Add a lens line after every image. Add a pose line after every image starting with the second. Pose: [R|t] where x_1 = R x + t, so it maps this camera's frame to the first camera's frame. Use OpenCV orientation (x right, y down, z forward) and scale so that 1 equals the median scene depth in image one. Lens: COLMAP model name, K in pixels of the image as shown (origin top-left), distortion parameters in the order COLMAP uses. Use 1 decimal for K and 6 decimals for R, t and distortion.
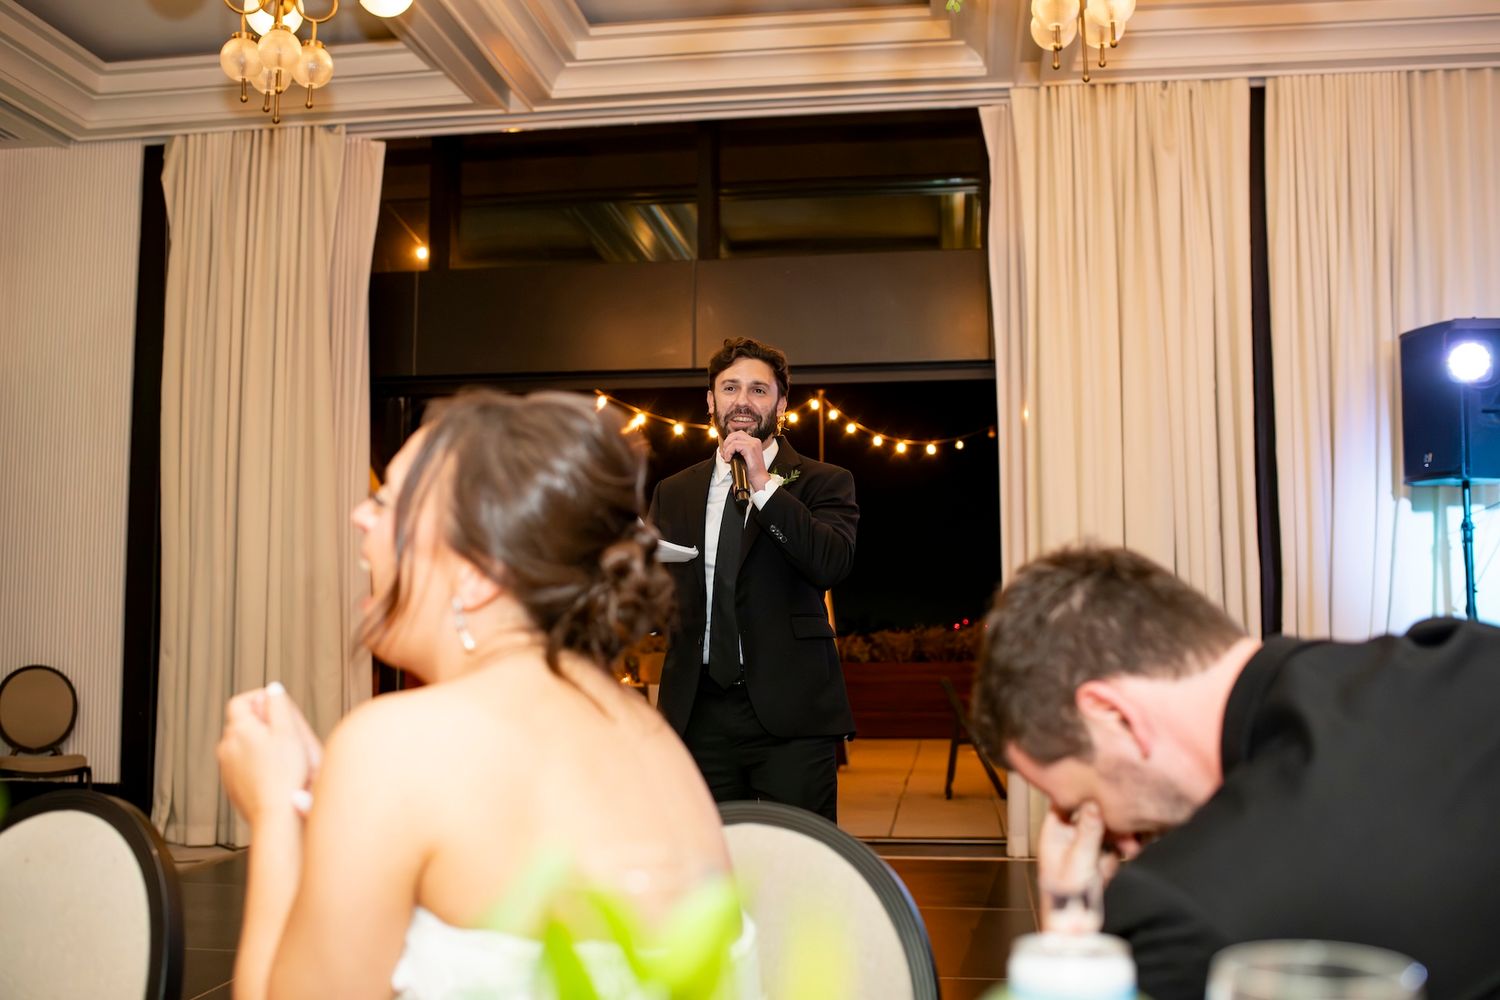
lens RADIAL K [[1518.3, 0, 753.2], [0, 1518.3, 496.1], [0, 0, 1]] dist [-0.006681, 0.000000]
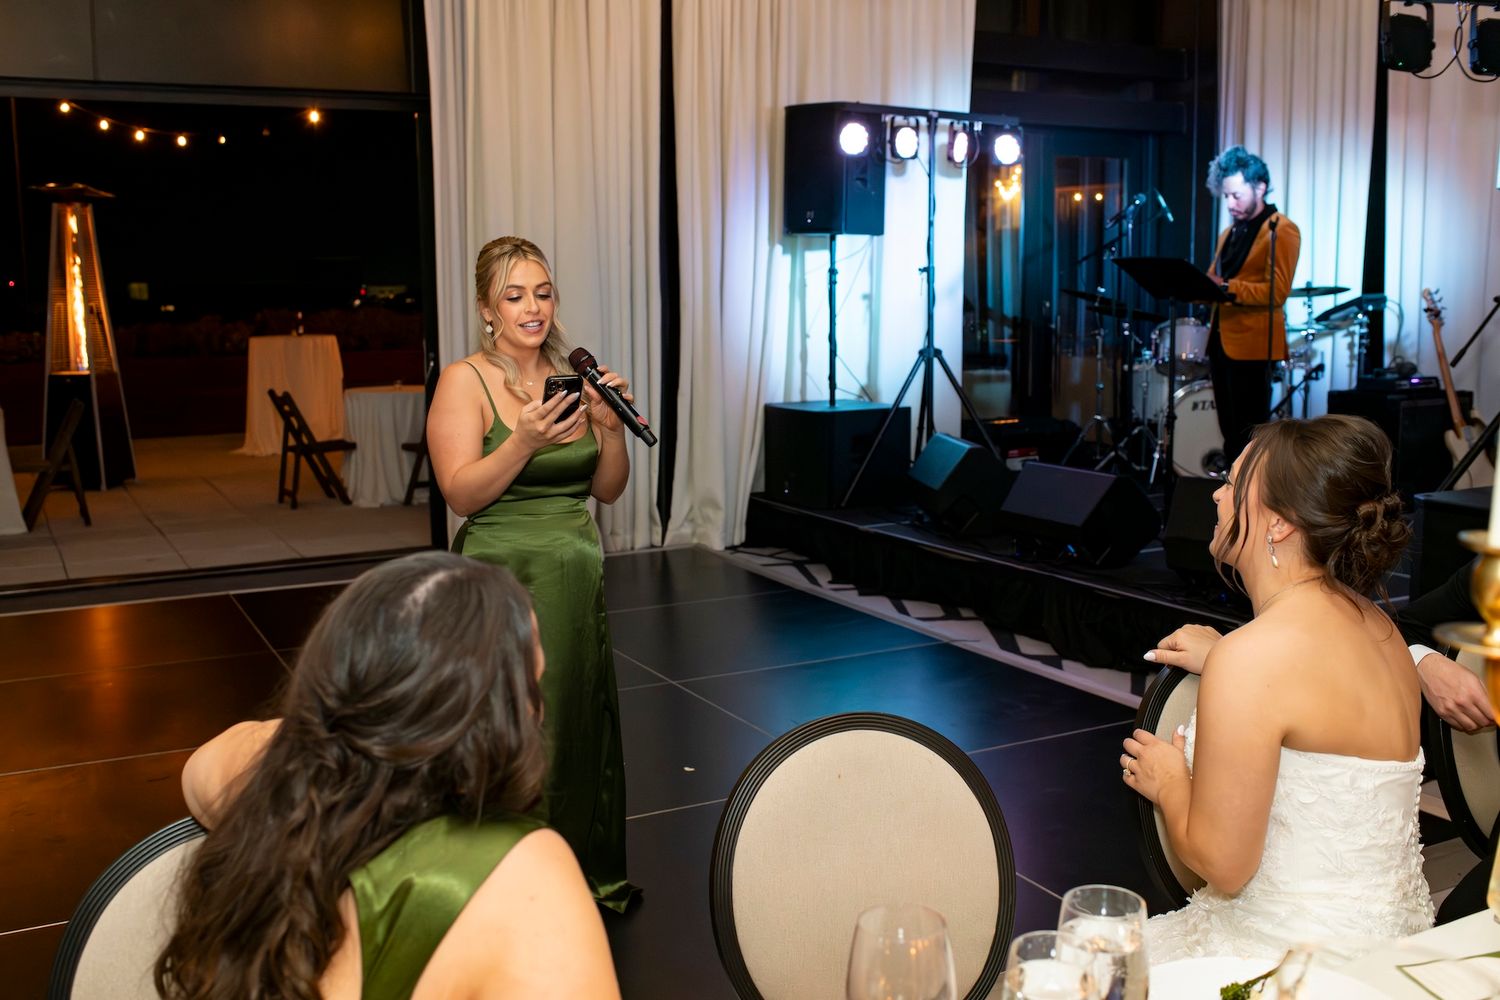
lens RADIAL K [[1518.3, 0, 747.6], [0, 1518.3, 502.9], [0, 0, 1]] dist [-0.006681, 0.000000]
pose [[0.821971, -0.087909, 0.562703, -0.311933], [-0.041676, 0.976083, 0.213368, -0.058596], [-0.568002, -0.198833, 0.798648, -0.002192]]
